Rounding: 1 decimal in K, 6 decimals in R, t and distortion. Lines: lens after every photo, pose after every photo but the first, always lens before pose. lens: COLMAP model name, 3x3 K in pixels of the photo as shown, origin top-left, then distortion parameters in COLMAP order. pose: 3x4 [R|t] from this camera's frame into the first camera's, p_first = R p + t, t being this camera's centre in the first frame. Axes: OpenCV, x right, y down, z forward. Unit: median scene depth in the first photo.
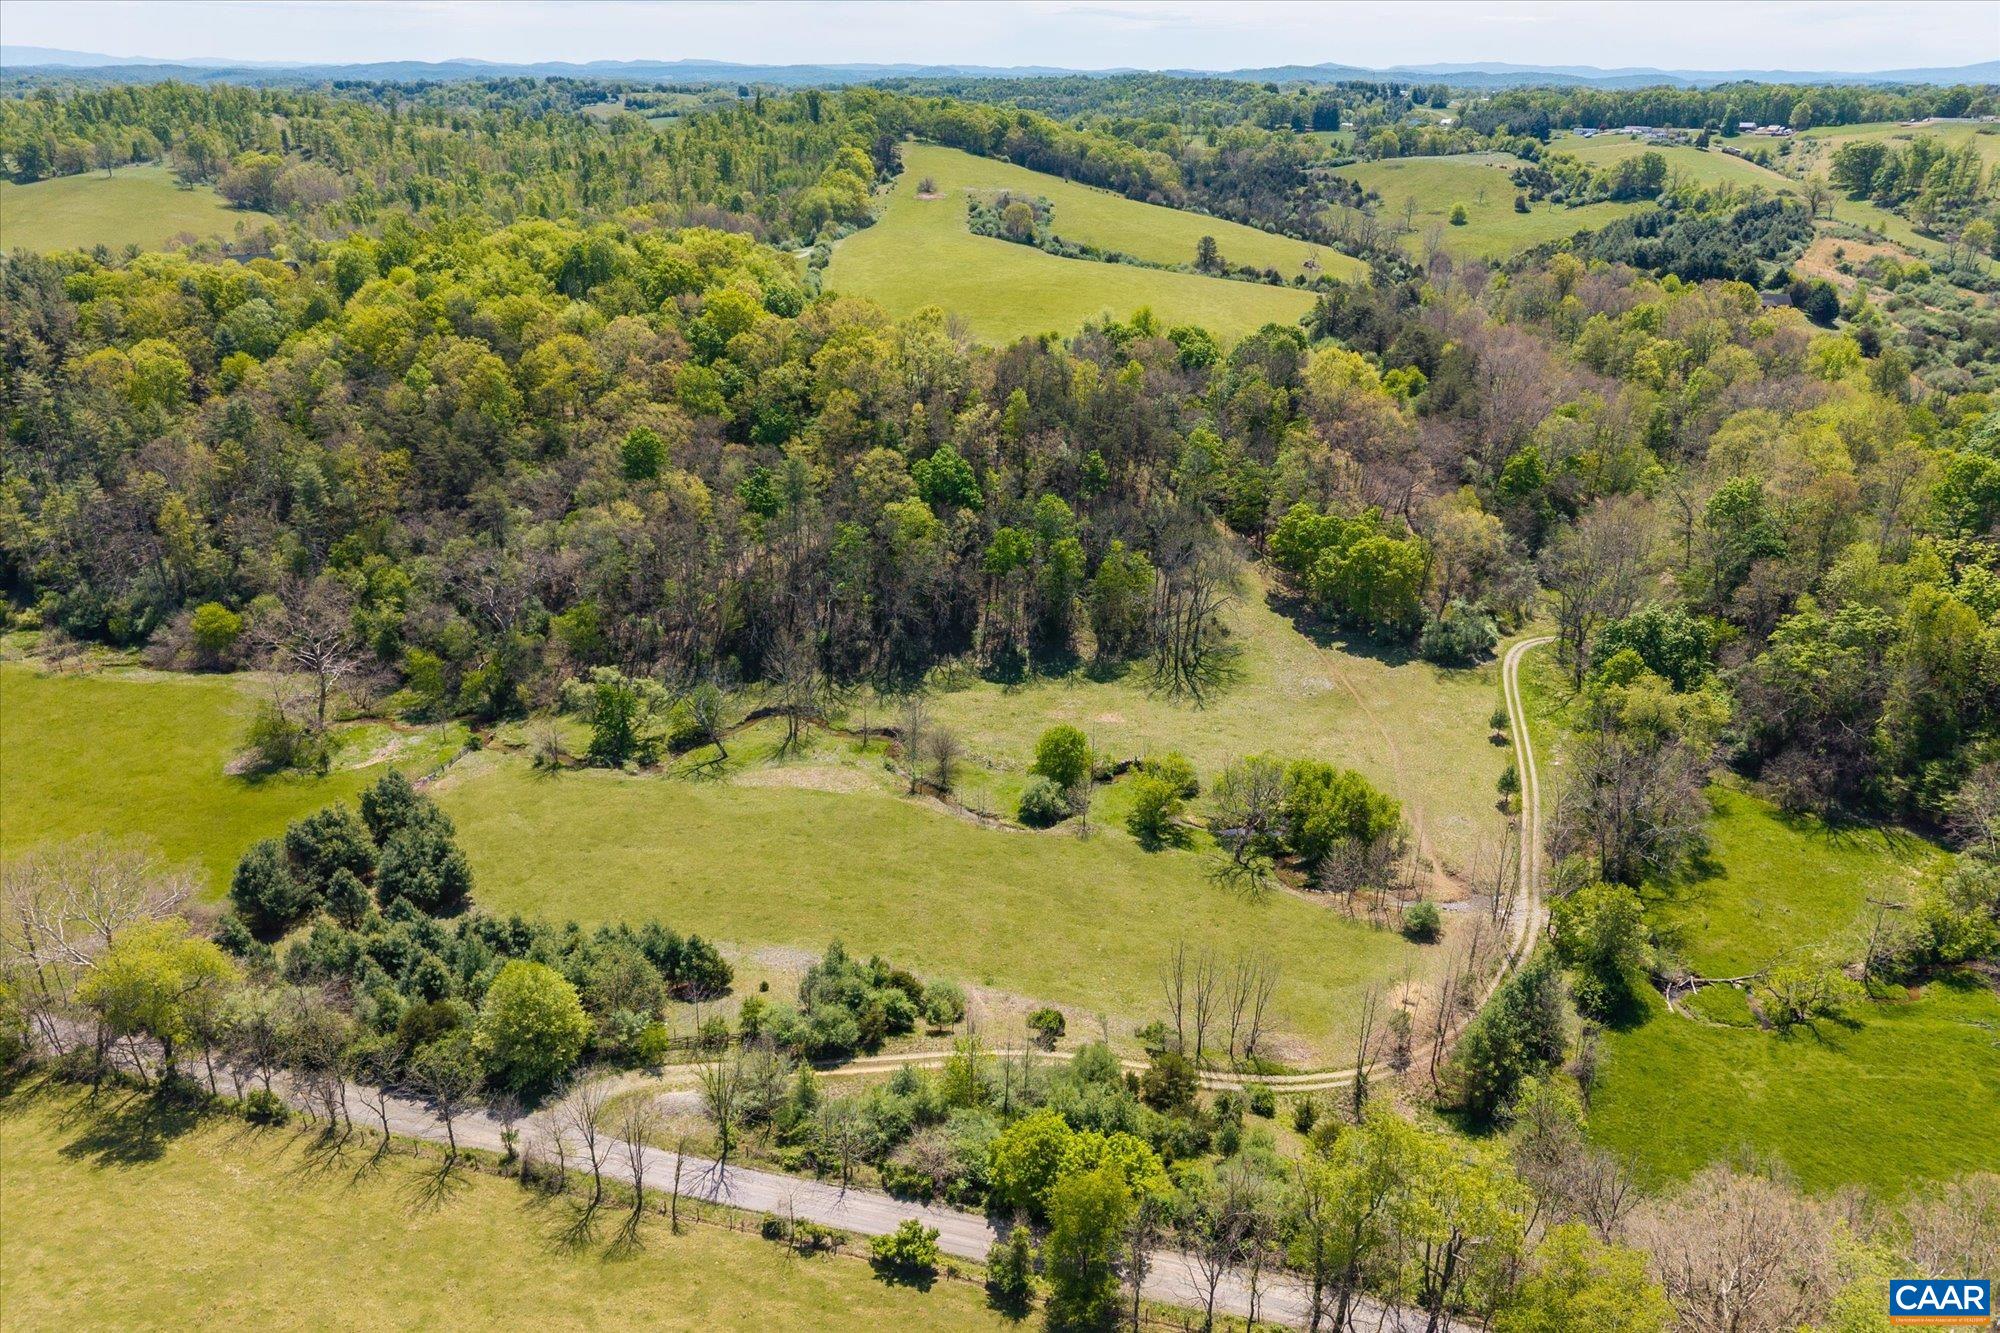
lens RADIAL K [[1347.3, 0, 1001.6], [0, 1347.3, 655.5], [0, 0, 1]] dist [0.016409, -0.008475]
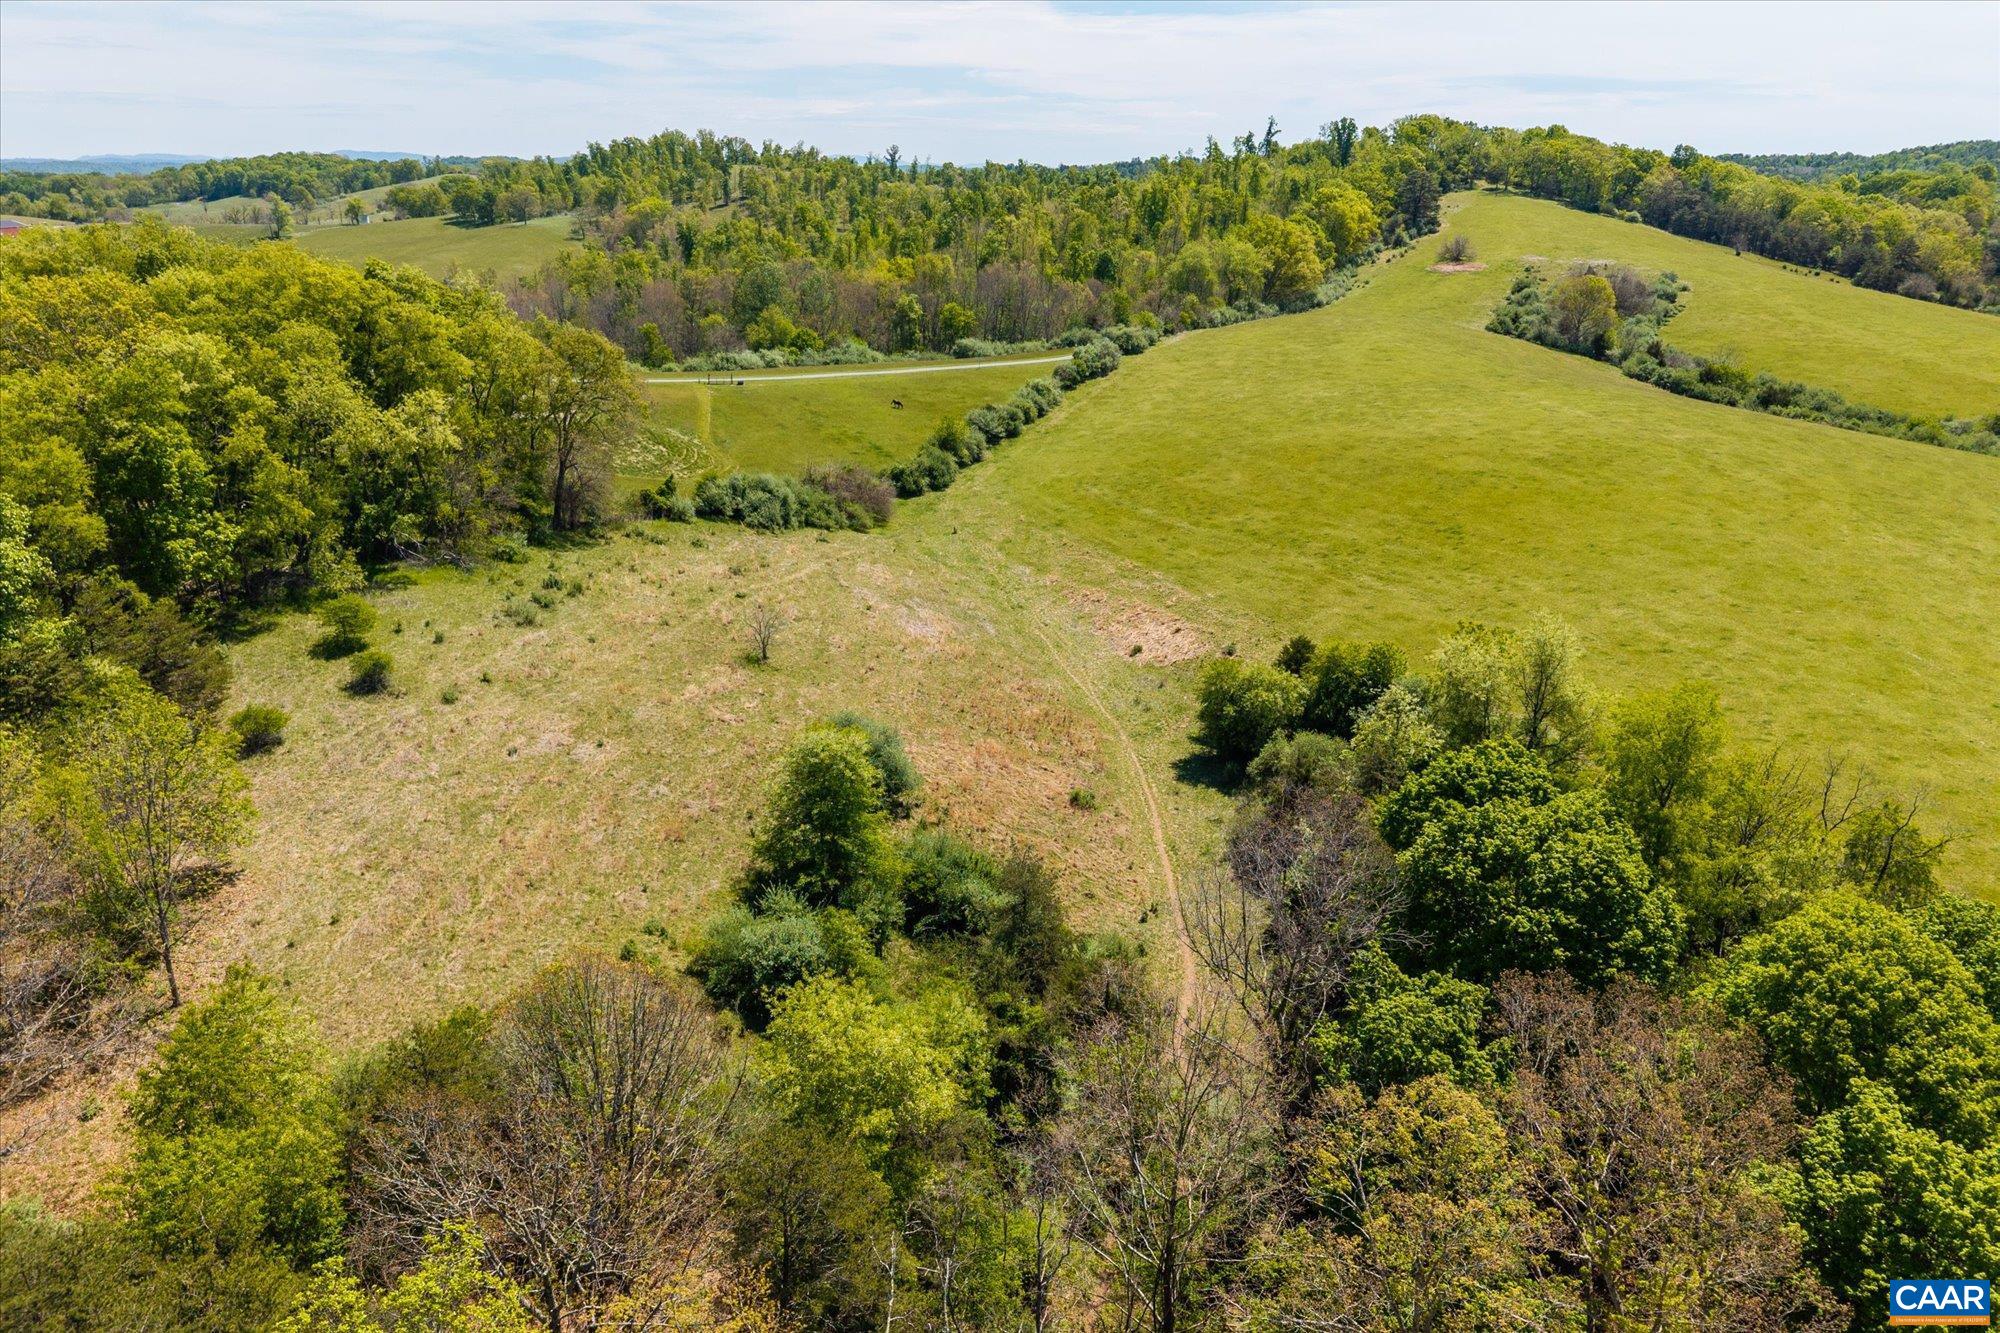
lens RADIAL K [[1347.3, 0, 996.8], [0, 1347.3, 673.5], [0, 0, 1]] dist [0.016409, -0.008475]
pose [[0.885814, 0.159613, -0.435725, 0.143582], [-0.182894, 0.983063, -0.011704, -0.336899], [0.426477, 0.090059, 0.900004, 1.094834]]
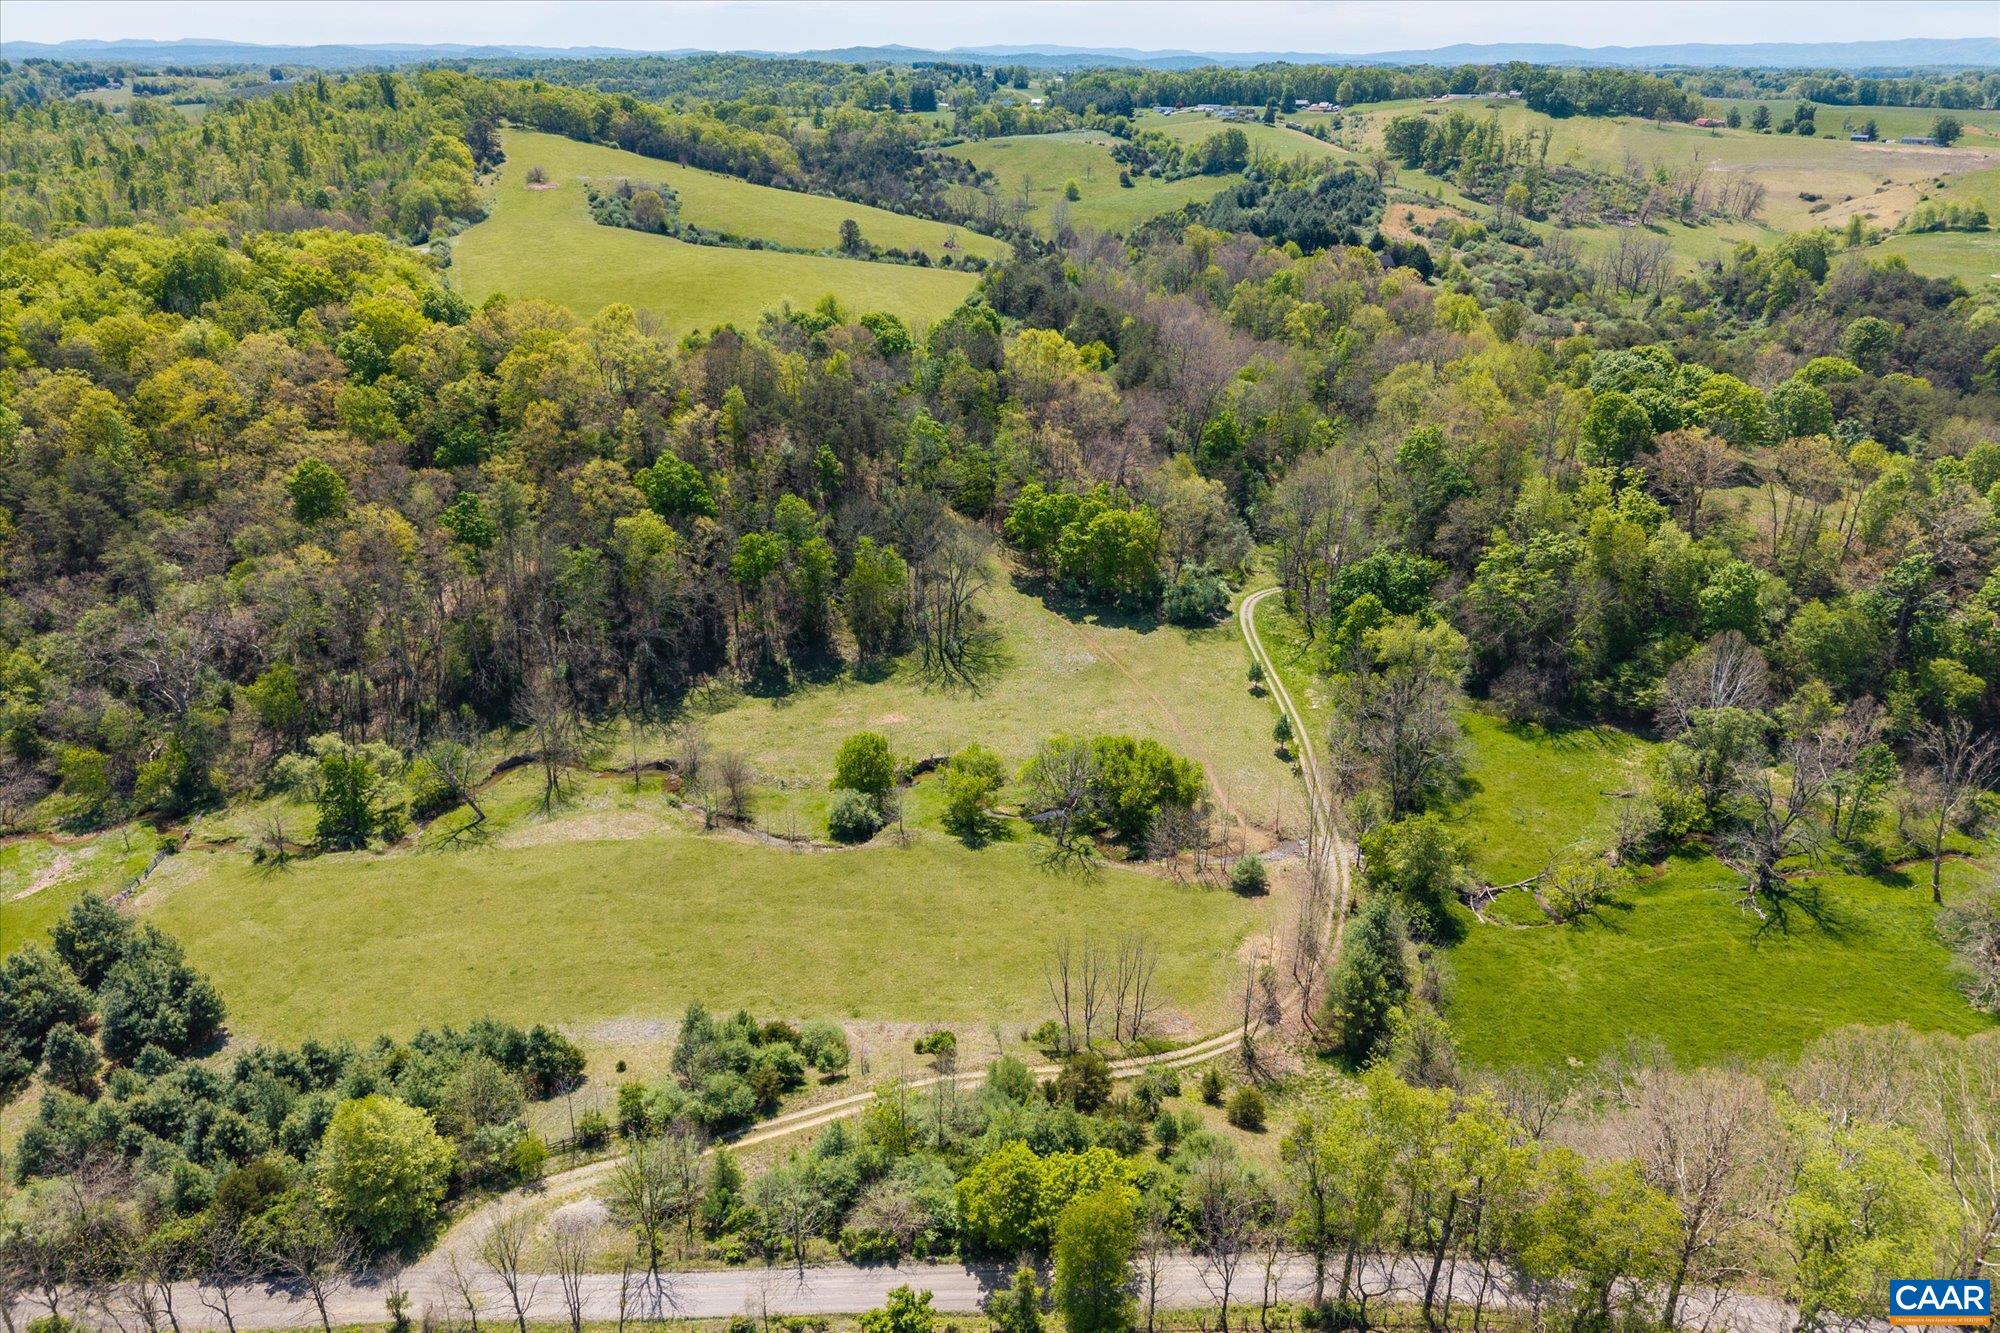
lens RADIAL K [[1347.3, 0, 999.2], [0, 1347.3, 656.0], [0, 0, 1]] dist [0.016409, -0.008475]
pose [[0.958330, -0.117988, 0.260159, -0.084342], [0.114854, 0.993008, 0.027275, -0.014896], [-0.261558, 0.003741, 0.965180, 0.033693]]
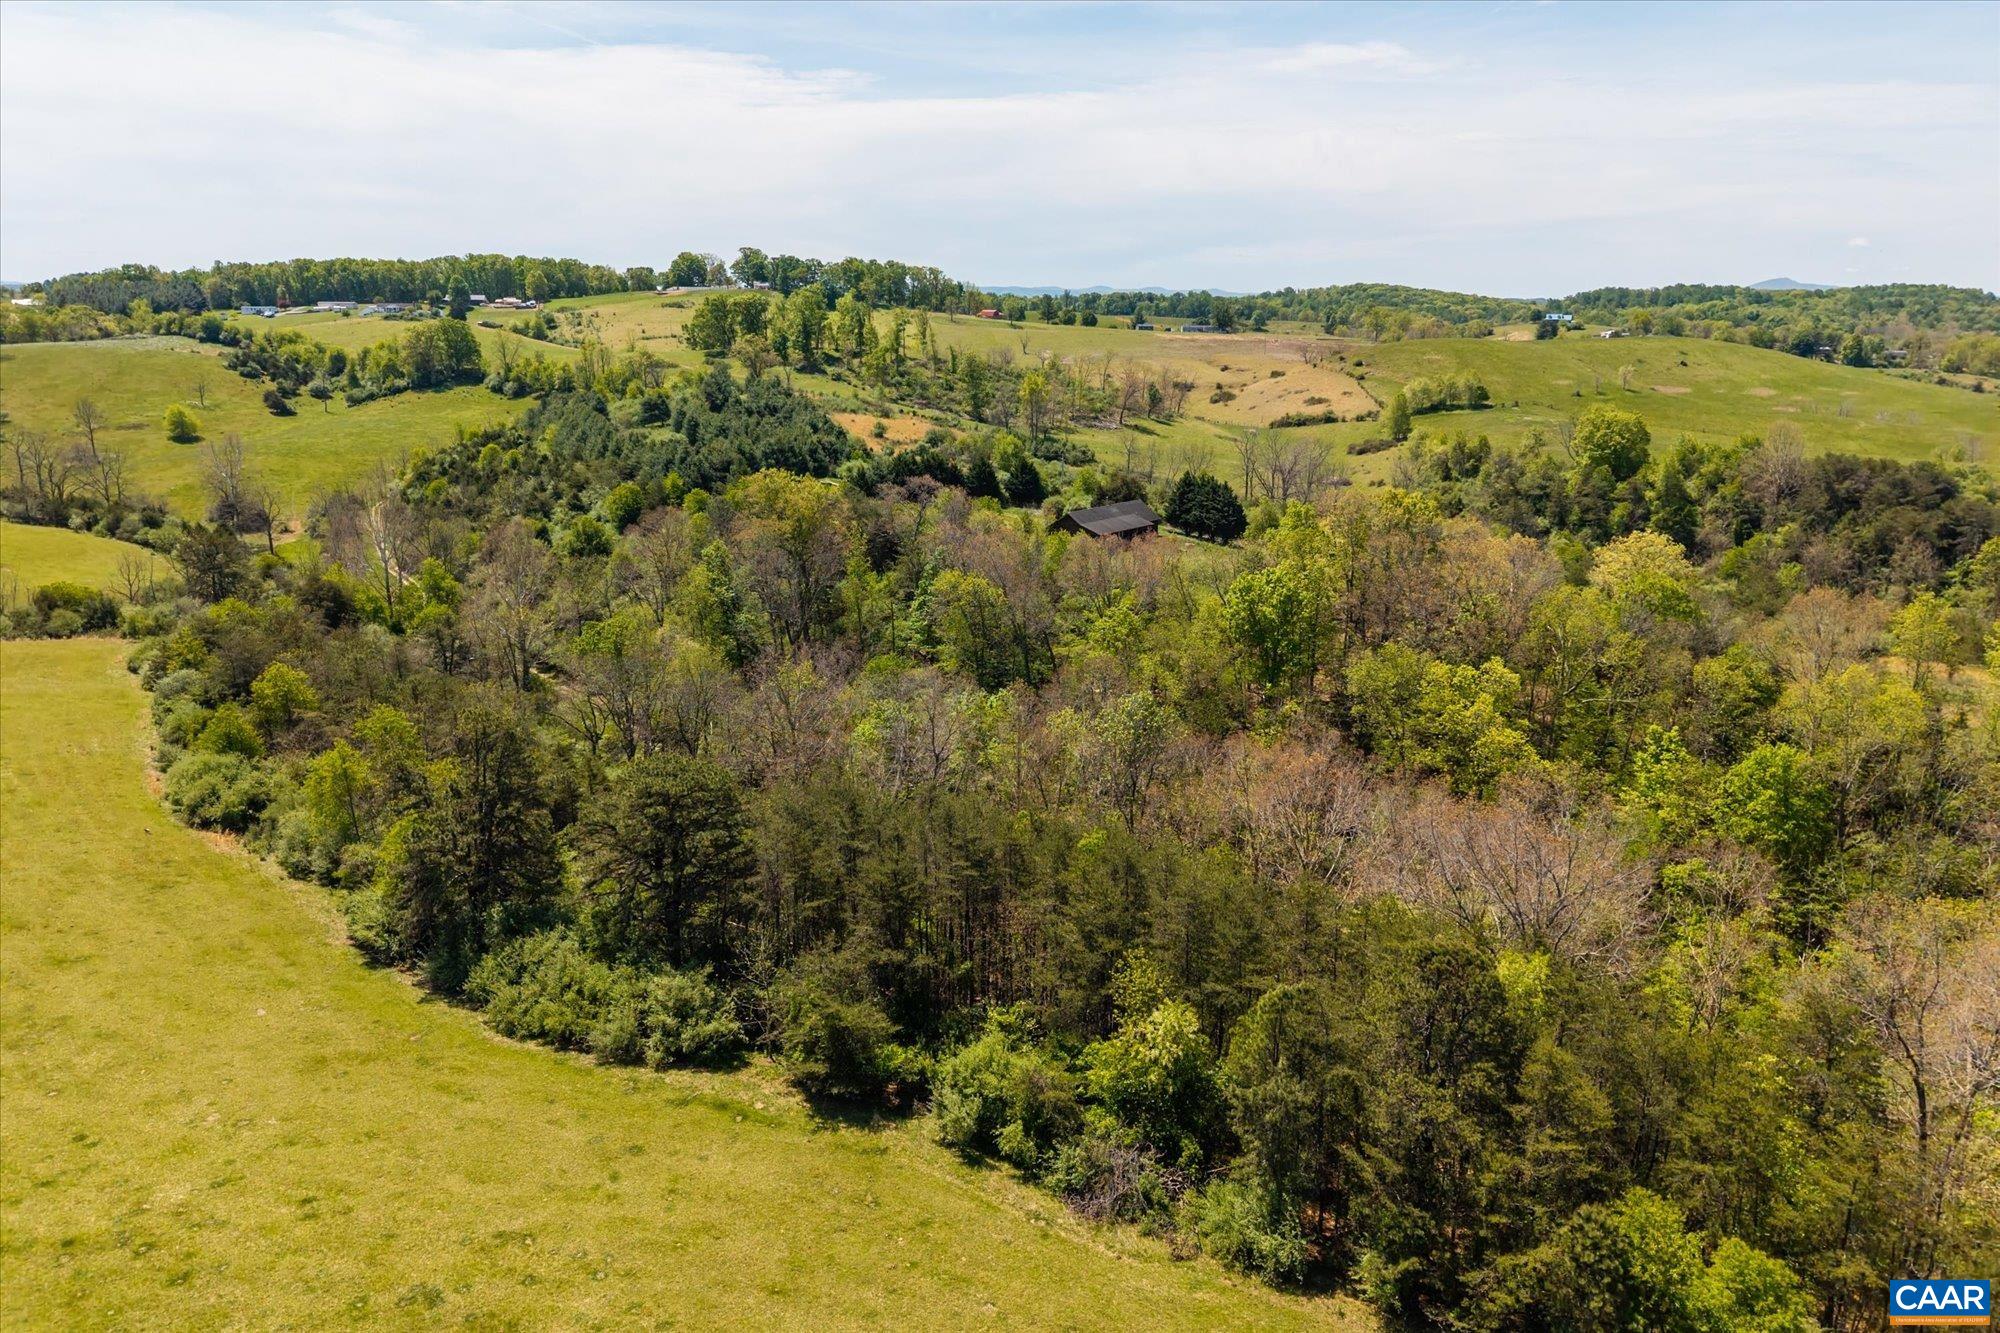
lens RADIAL K [[1347.3, 0, 1000.1], [0, 1347.3, 667.8], [0, 0, 1]] dist [0.016409, -0.008475]
pose [[0.576401, -0.218645, 0.787373, 0.191801], [0.322626, 0.946154, 0.026556, -0.395823], [-0.750782, 0.238721, 0.615905, 1.225069]]
